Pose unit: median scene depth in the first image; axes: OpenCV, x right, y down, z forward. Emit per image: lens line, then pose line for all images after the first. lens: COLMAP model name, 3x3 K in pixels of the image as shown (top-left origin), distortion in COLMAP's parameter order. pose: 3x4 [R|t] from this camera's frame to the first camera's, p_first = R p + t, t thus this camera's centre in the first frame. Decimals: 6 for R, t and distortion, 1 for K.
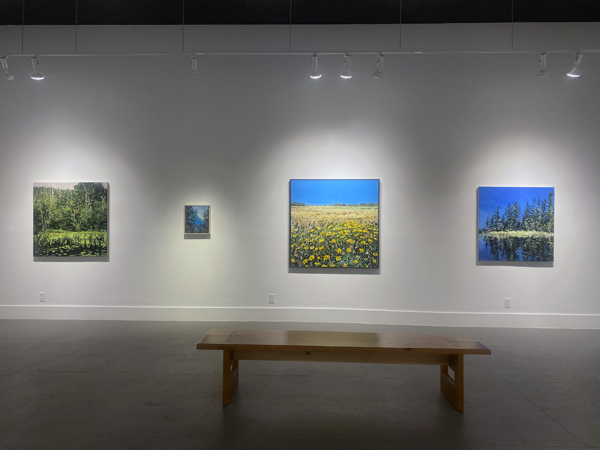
lens RADIAL K [[457.6, 0, 299.7], [0, 457.6, 223.1], [0, 0, 1]] dist [0.029353, -0.009584]
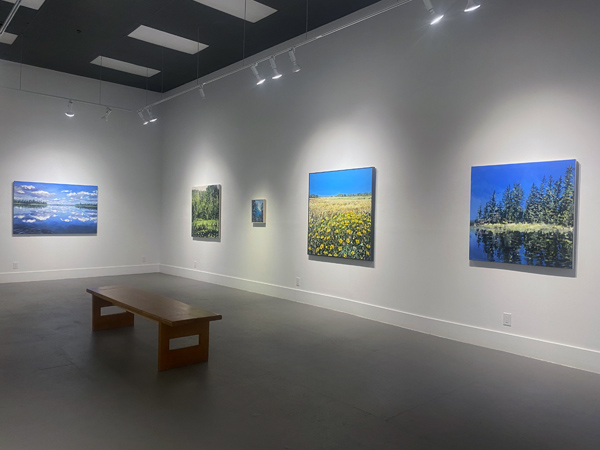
lens RADIAL K [[457.6, 0, 297.6], [0, 457.6, 226.0], [0, 0, 1]] dist [0.029353, -0.009584]
pose [[0.686144, 0.016576, -0.727277, 0.750977], [-0.010563, 0.999862, 0.012823, 0.015542], [0.727389, -0.001116, 0.686225, 0.235700]]
